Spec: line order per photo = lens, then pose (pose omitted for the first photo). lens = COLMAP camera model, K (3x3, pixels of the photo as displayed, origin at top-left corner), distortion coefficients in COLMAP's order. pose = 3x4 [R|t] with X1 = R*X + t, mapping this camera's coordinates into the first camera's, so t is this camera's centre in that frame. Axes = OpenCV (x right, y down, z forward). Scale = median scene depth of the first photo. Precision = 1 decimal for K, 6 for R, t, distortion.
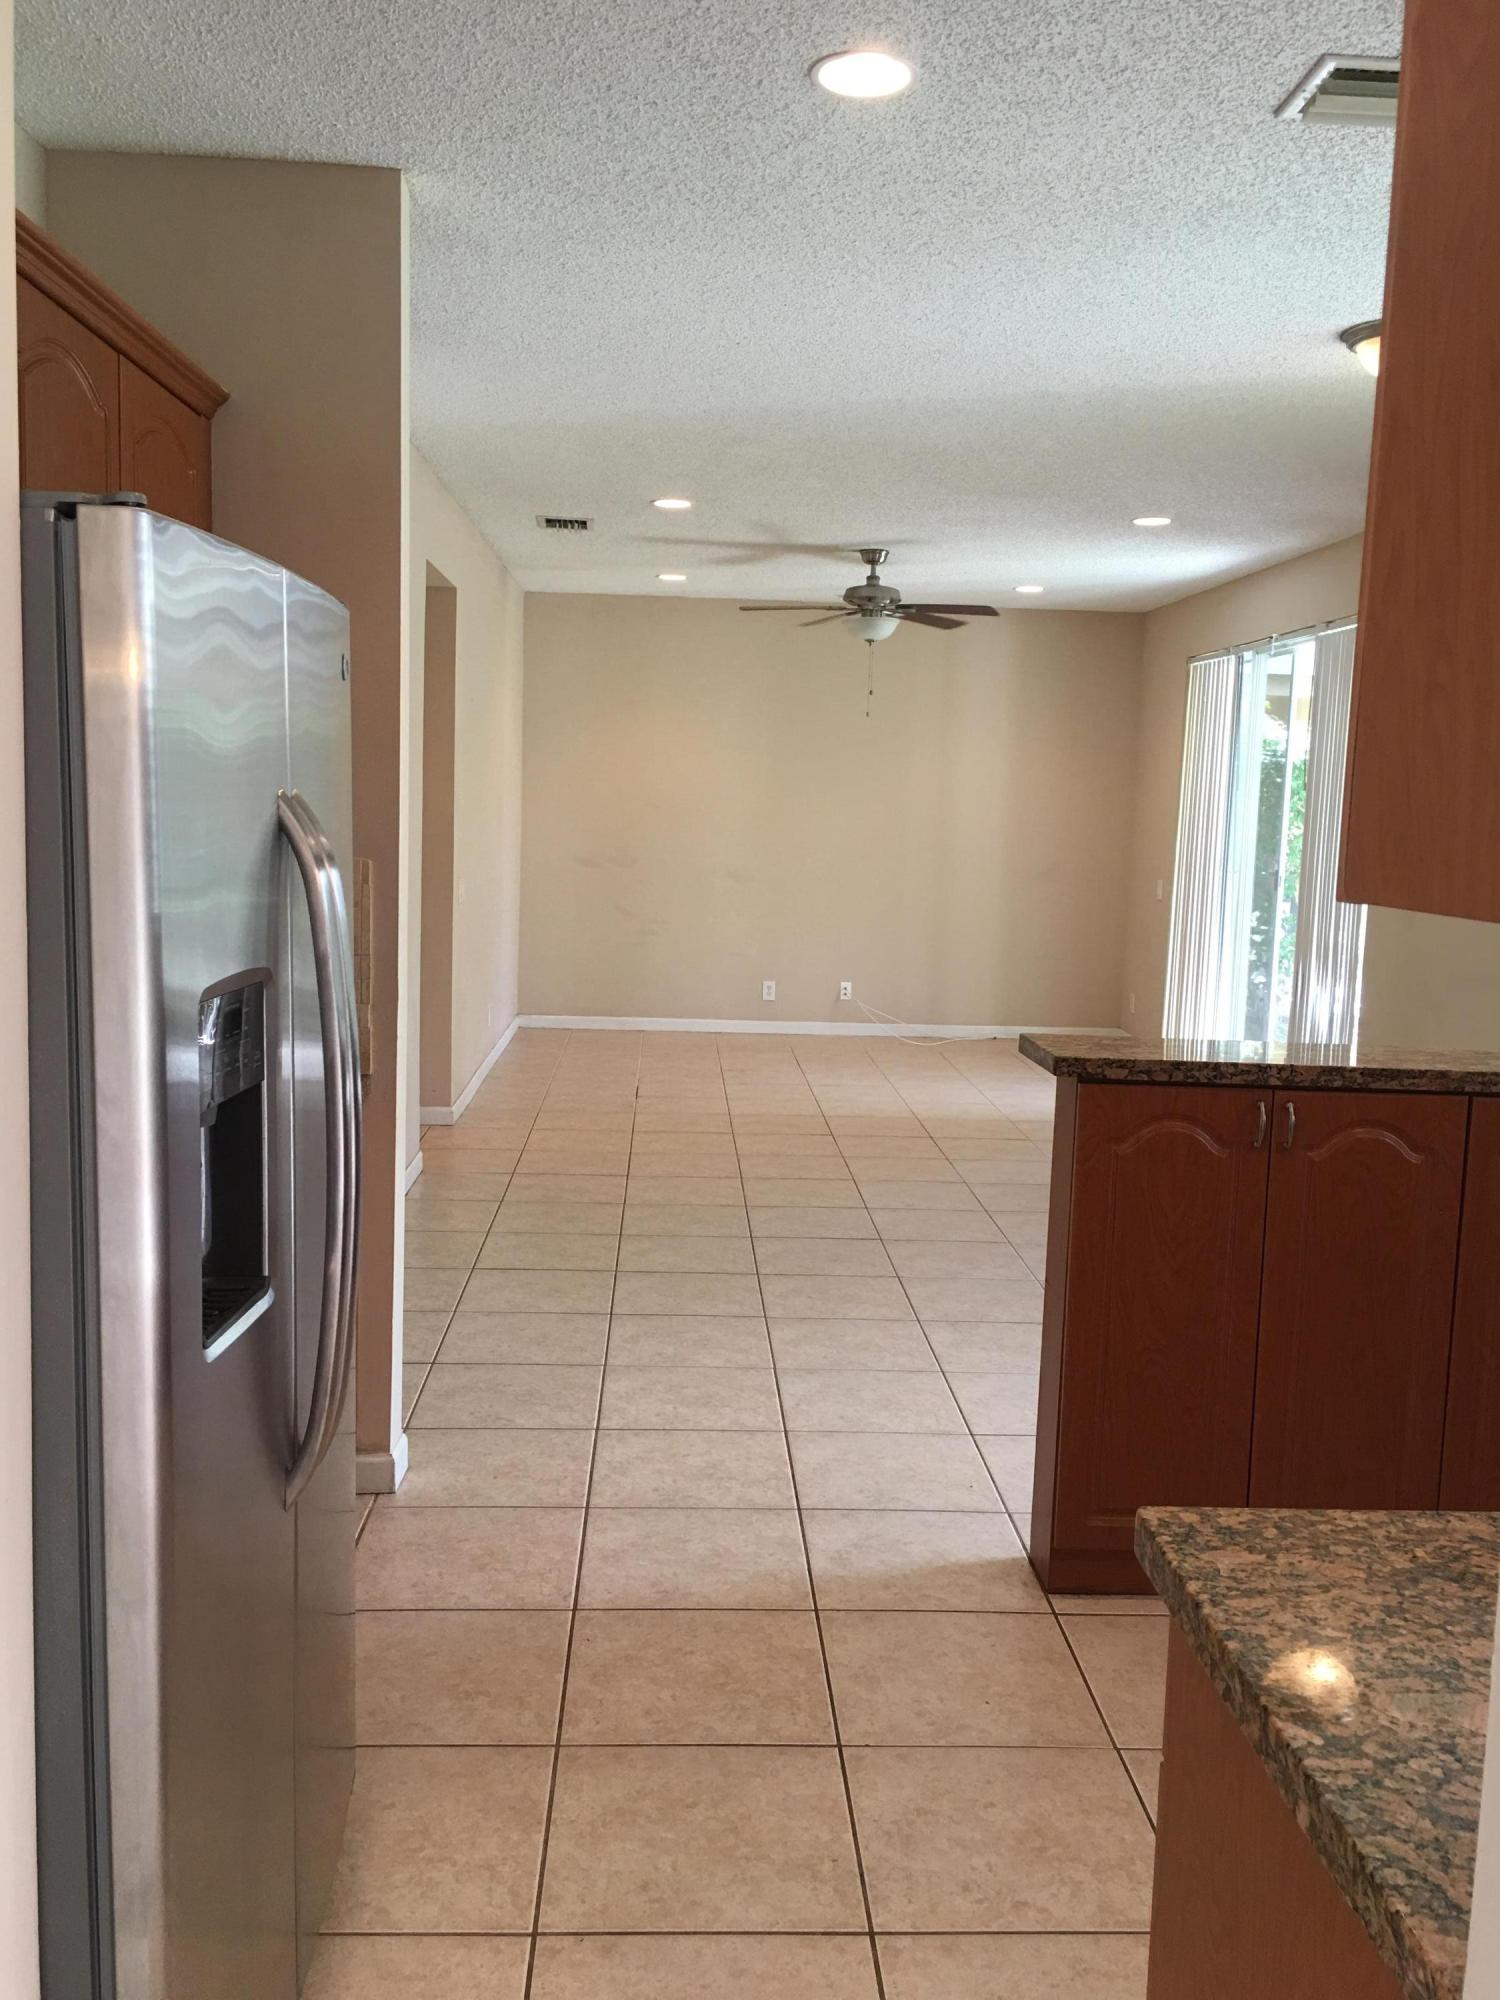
lens RADIAL K [[1718.6, 0, 760.4], [0, 1718.6, 996.4], [0, 0, 1]] dist [0.089833, -0.125163]
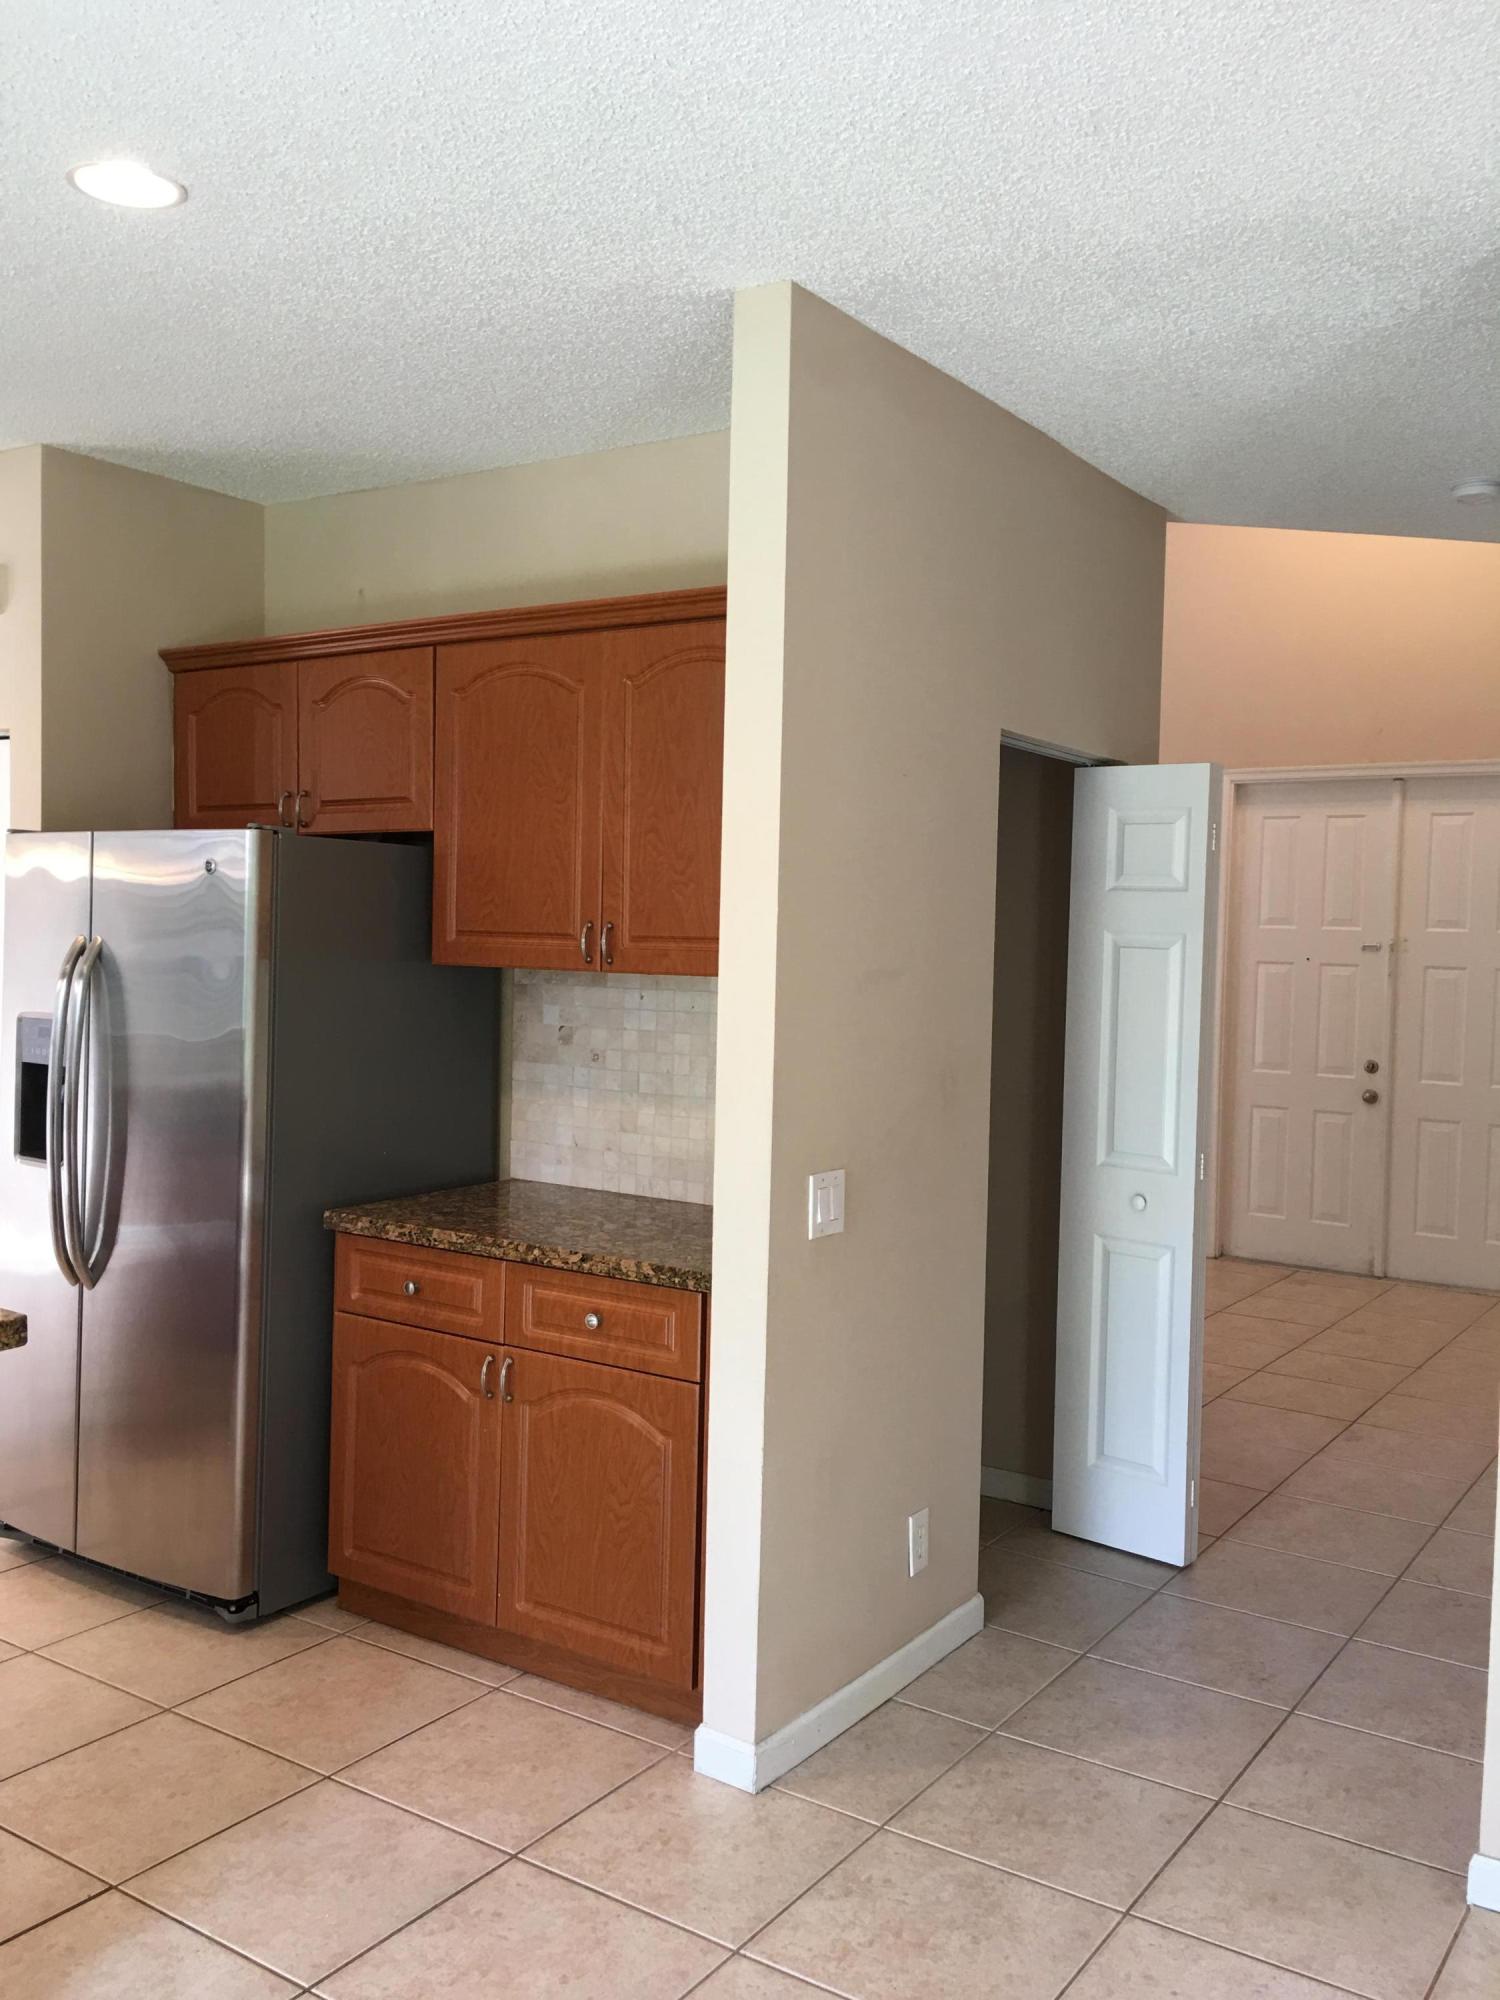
lens RADIAL K [[1718.6, 0, 750.2], [0, 1718.6, 1001.7], [0, 0, 1]] dist [0.089833, -0.125163]
pose [[-0.598716, -0.014801, -0.800825, 0.543885], [-0.139309, 0.986515, 0.085917, -0.196330], [0.788754, 0.163002, -0.592704, 1.698367]]
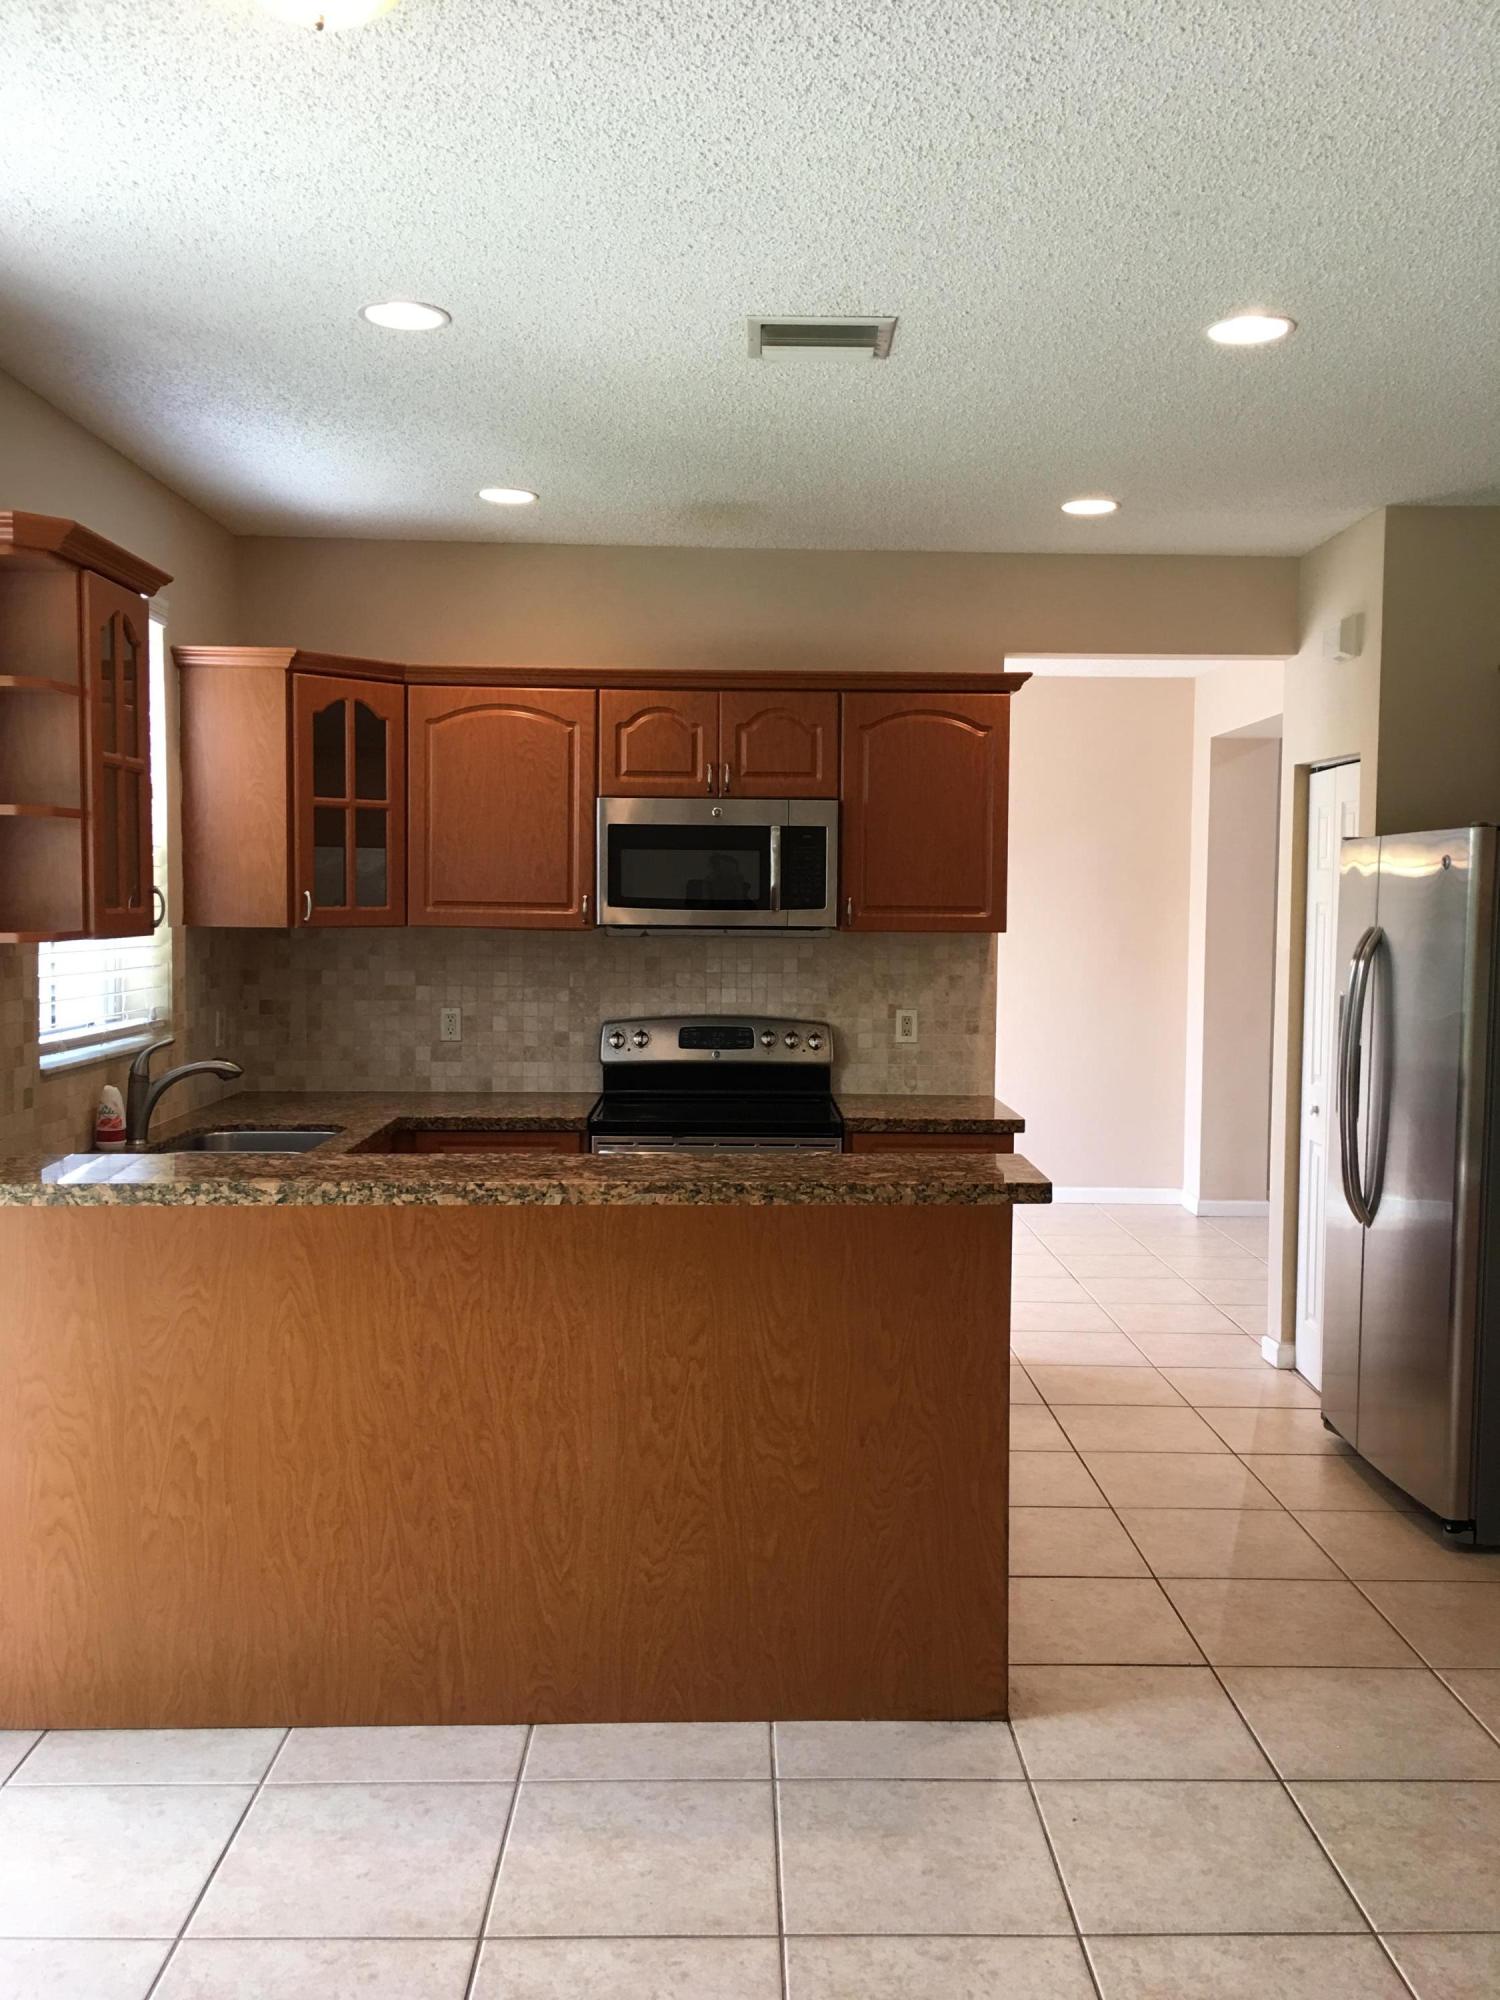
lens RADIAL K [[1718.6, 0, 751.2], [0, 1718.6, 981.3], [0, 0, 1]] dist [0.089833, -0.125163]
pose [[-0.998128, -0.046961, 0.039174, 0.299769], [-0.039817, 0.985228, 0.166553, -0.242924], [-0.046417, 0.164682, -0.985254, 2.034257]]
